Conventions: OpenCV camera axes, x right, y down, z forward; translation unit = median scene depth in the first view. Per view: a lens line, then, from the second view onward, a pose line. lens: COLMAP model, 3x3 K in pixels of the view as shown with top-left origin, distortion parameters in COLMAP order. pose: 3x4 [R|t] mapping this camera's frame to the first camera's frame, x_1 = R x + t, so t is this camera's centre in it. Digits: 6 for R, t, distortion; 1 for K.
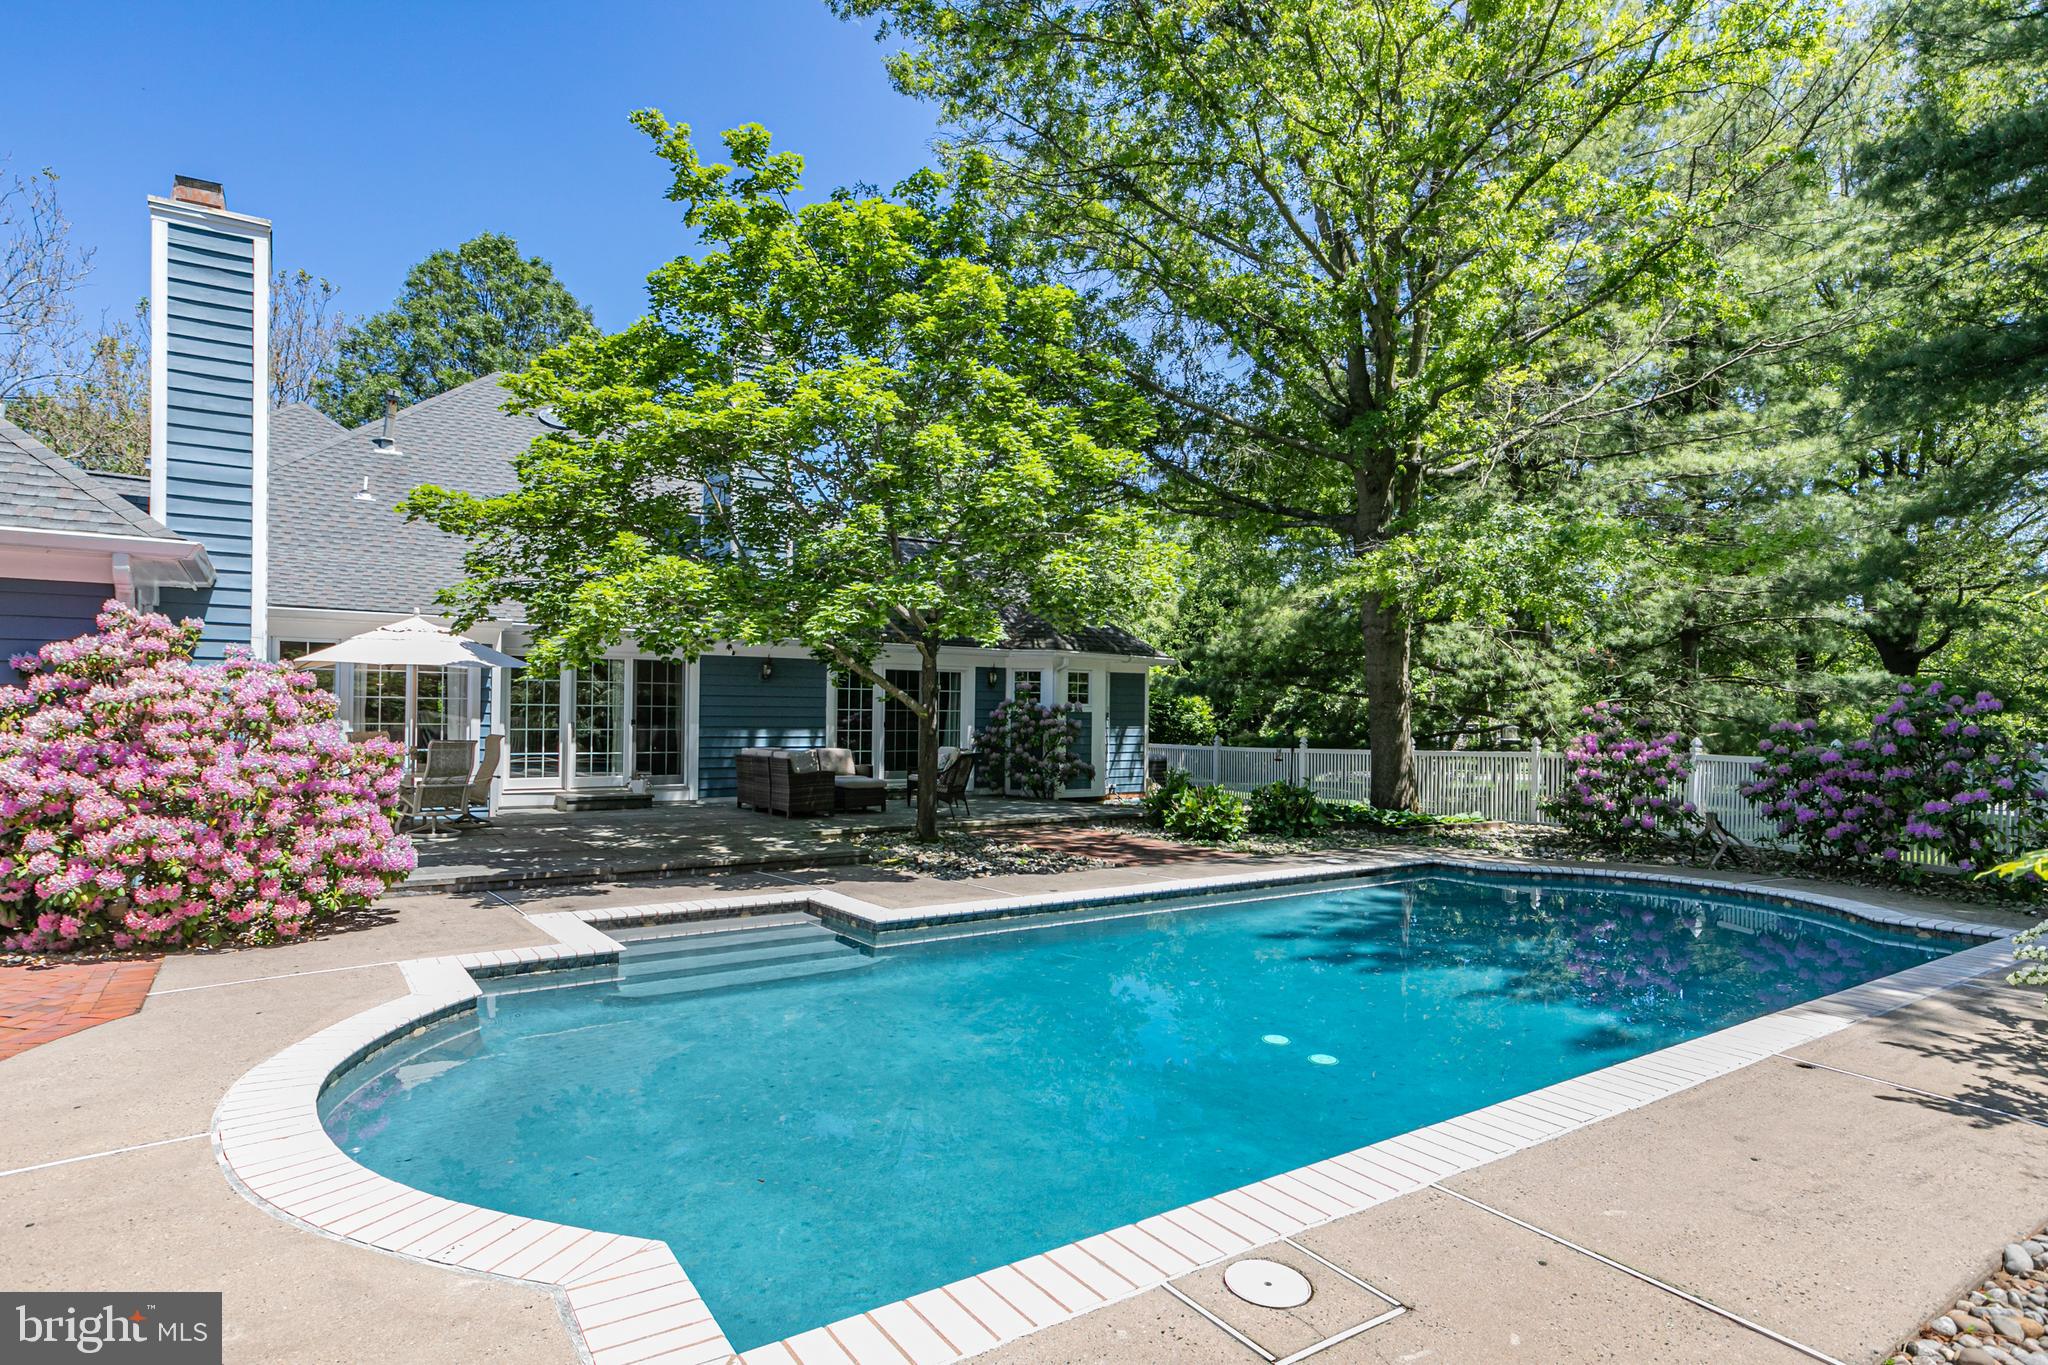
lens RADIAL K [[1113.9, 0, 1021.2], [0, 1113.9, 709.0], [0, 0, 1]] dist [0.000347, -0.000095]
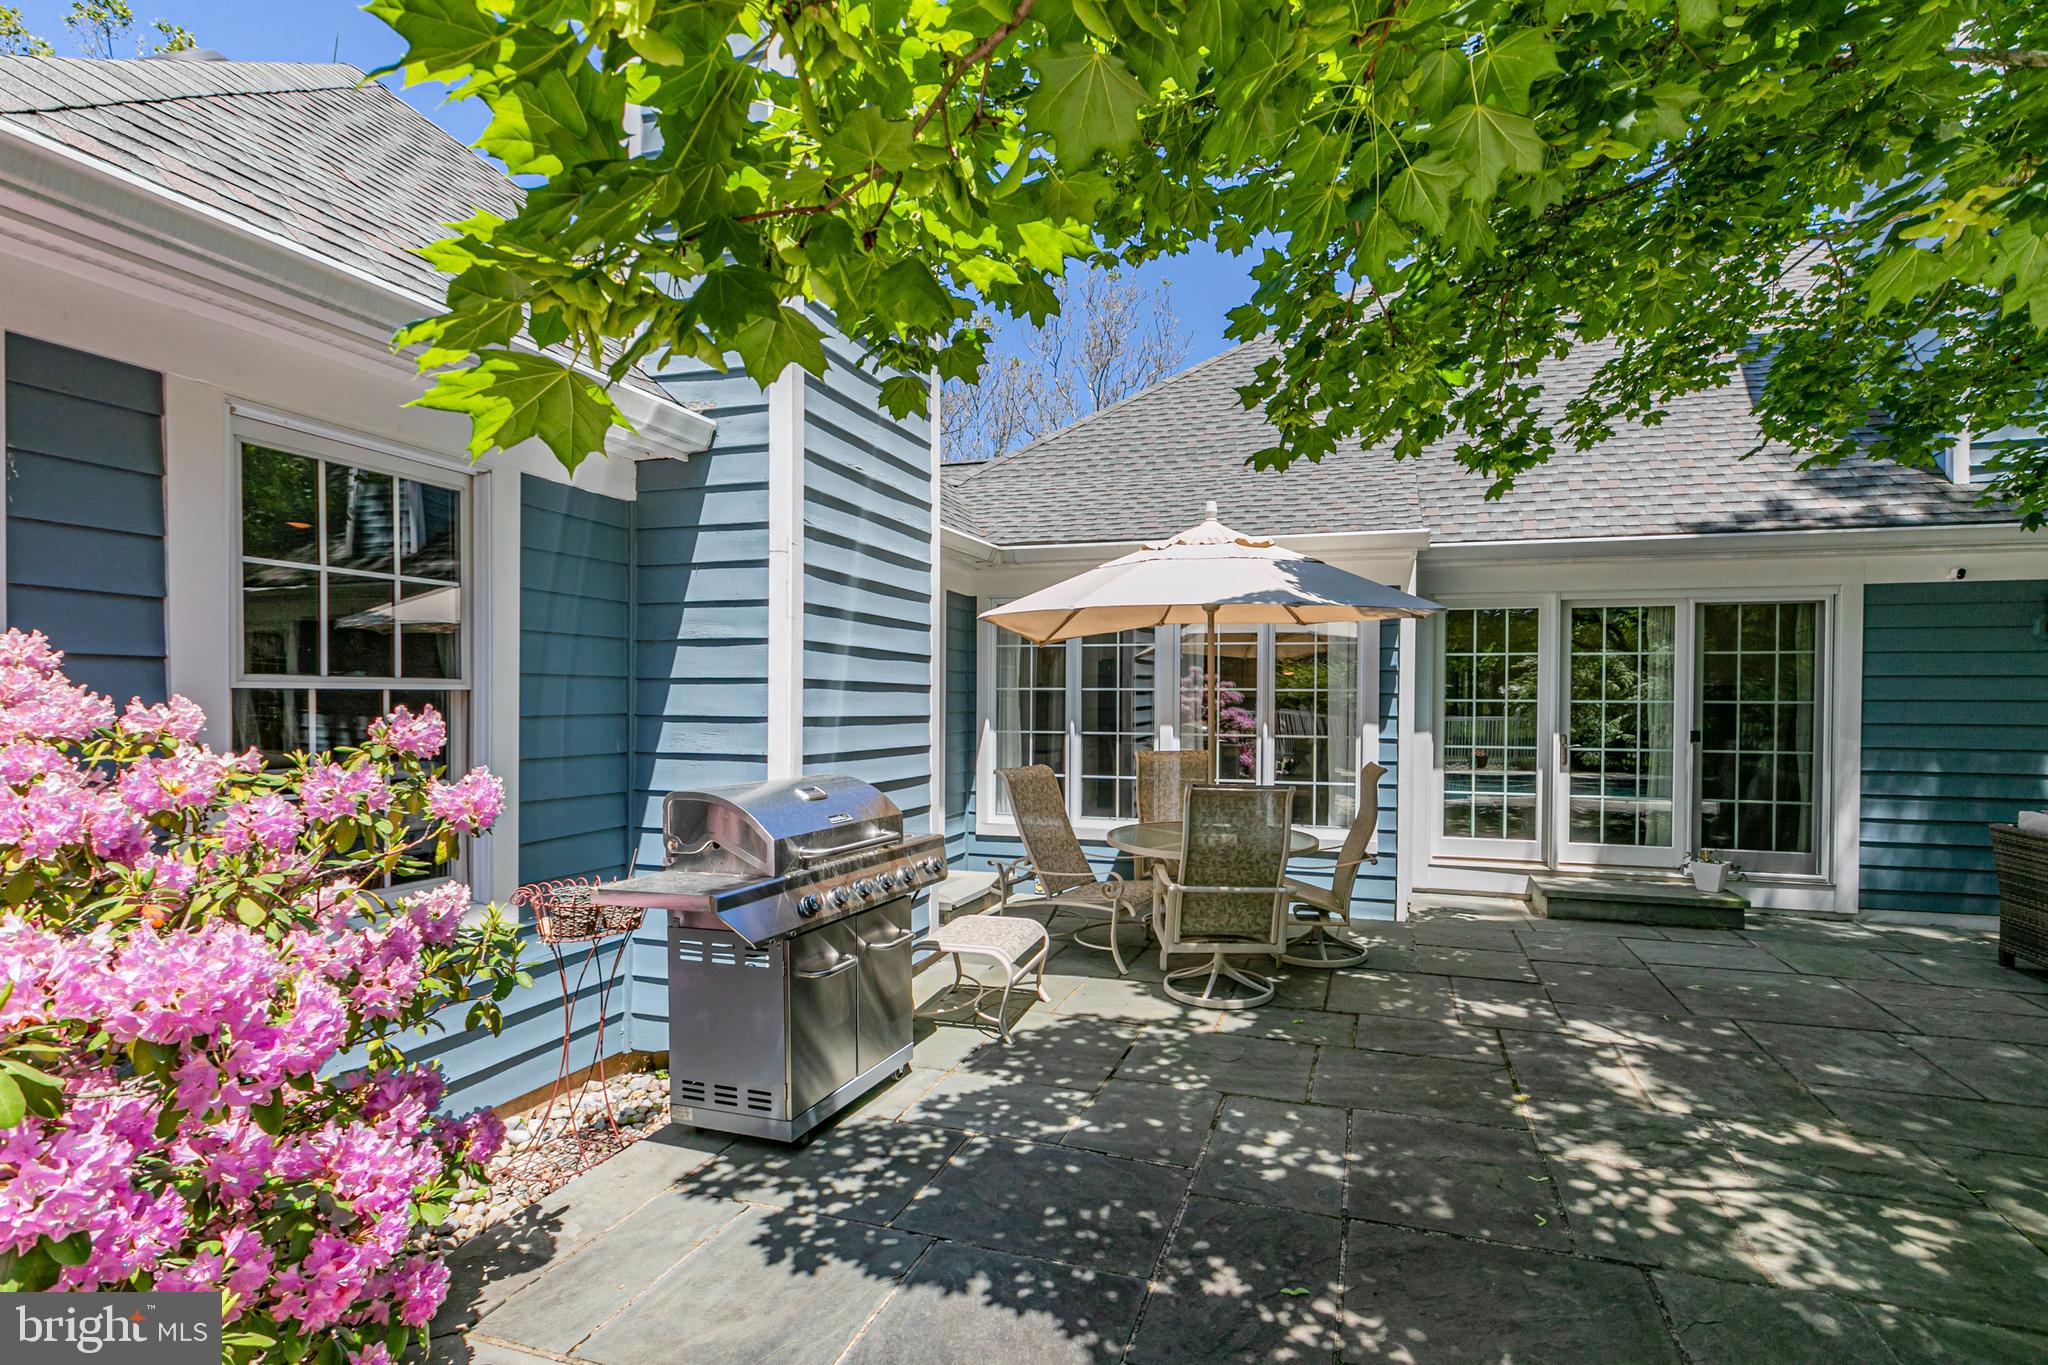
lens RADIAL K [[970.8, 0, 1091.3], [0, 970.8, 704.4], [0, 0, 1]] dist [0.002732, 0.000182]
pose [[0.642612, -0.006143, -0.766167, -0.179895], [0.003979, 0.999981, -0.004681, -0.000384], [0.766182, -0.000040, 0.642624, 0.491739]]
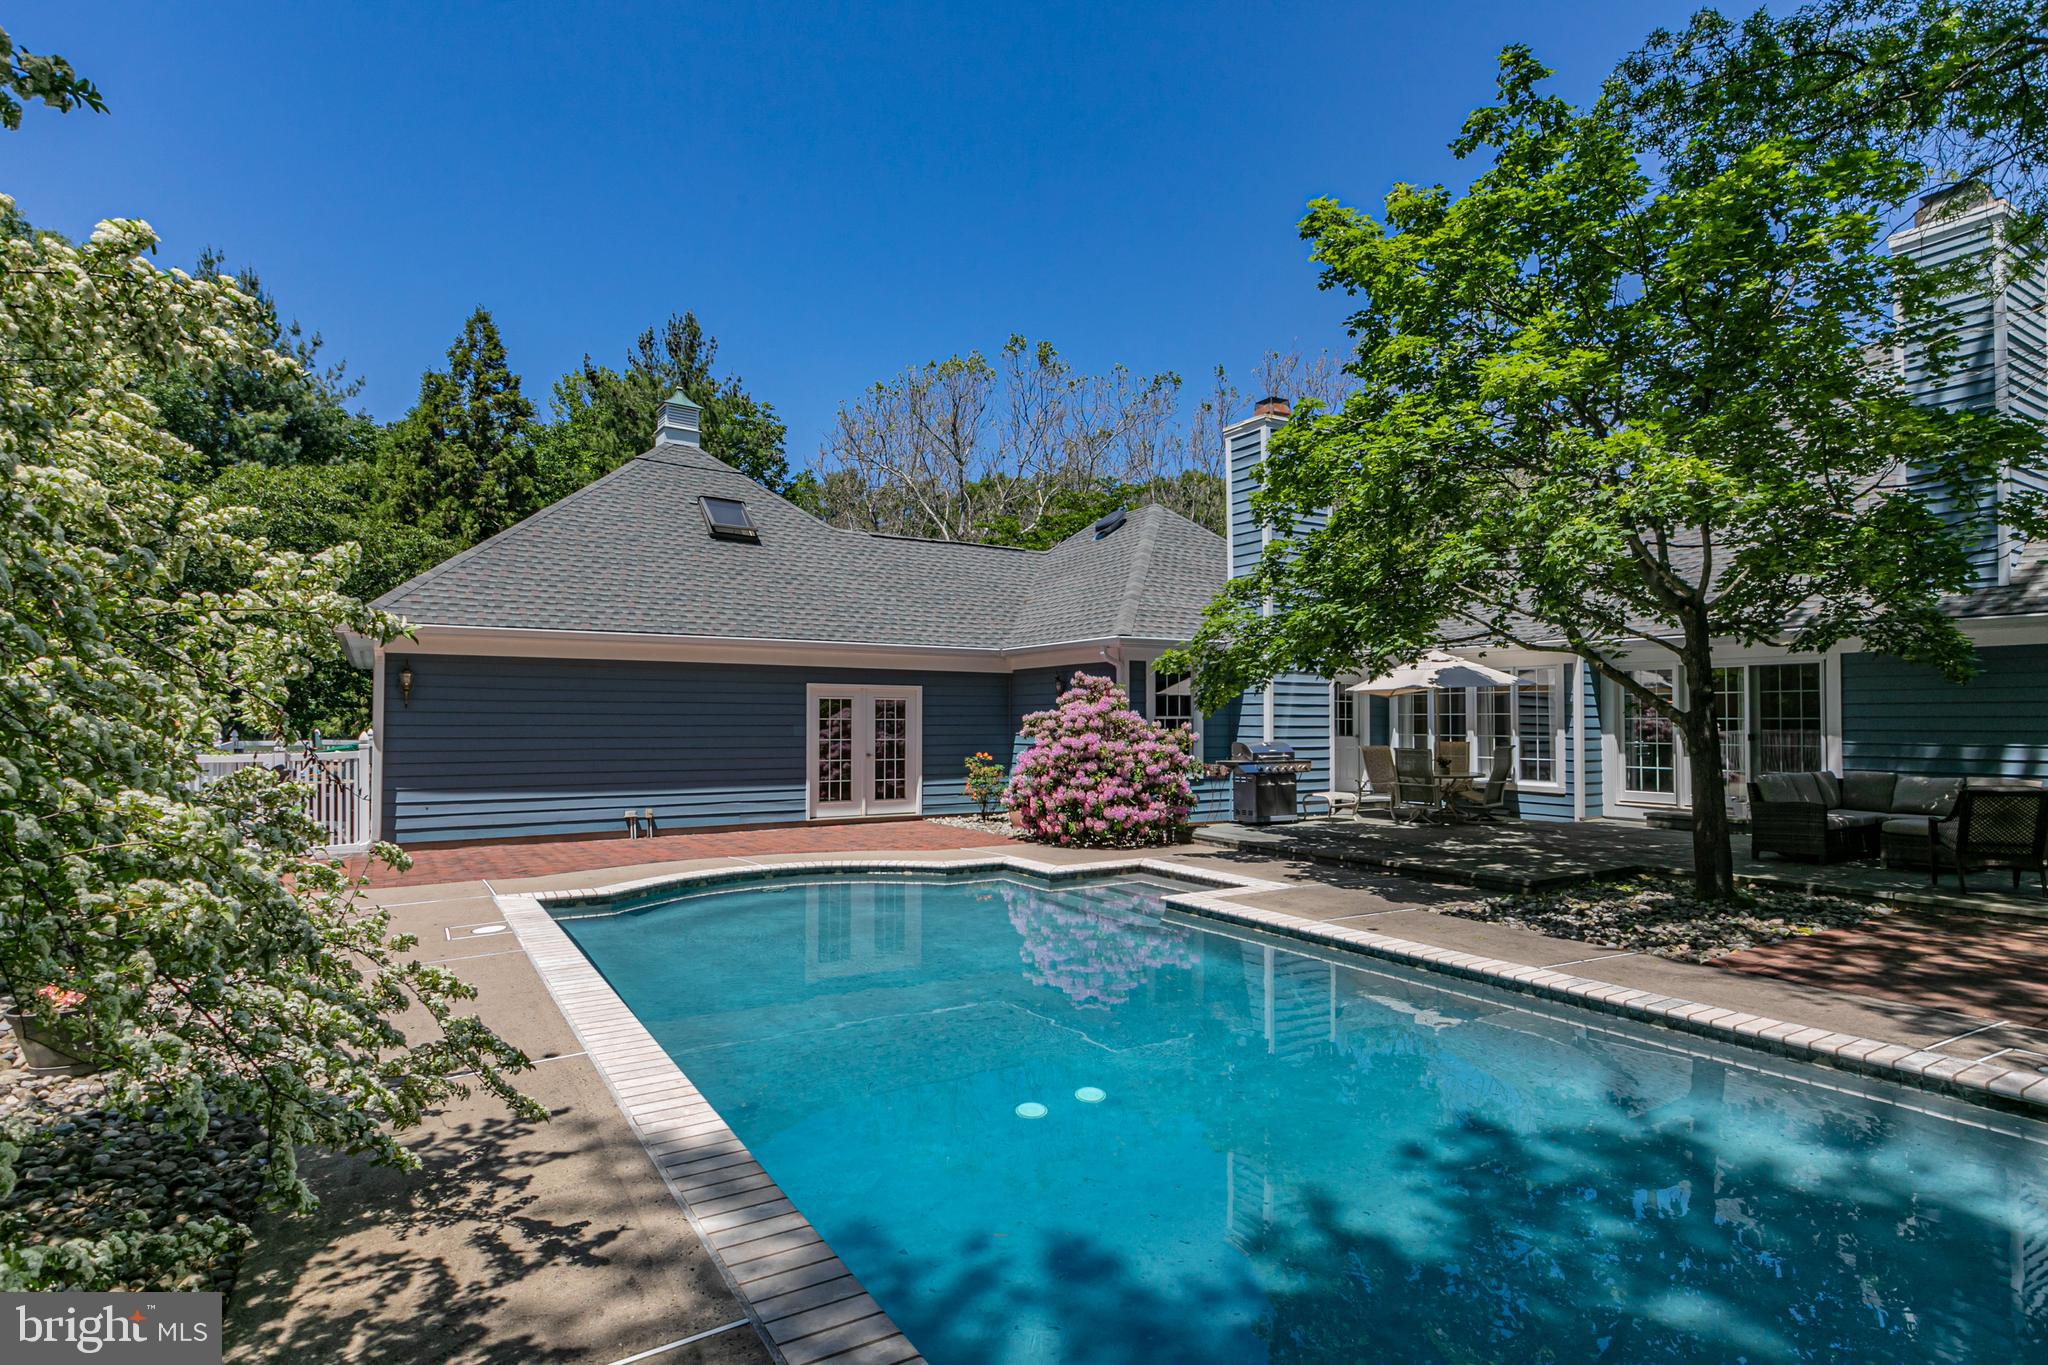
lens RADIAL K [[1044.1, 0, 1019.6], [0, 1044.1, 717.8], [0, 0, 1]] dist [0.002446, 0.000579]
pose [[-0.038112, -0.010417, -0.999219, 0.464704], [0.002785, 0.999941, -0.010531, 0.003424], [0.999270, -0.003184, -0.038081, 0.409257]]
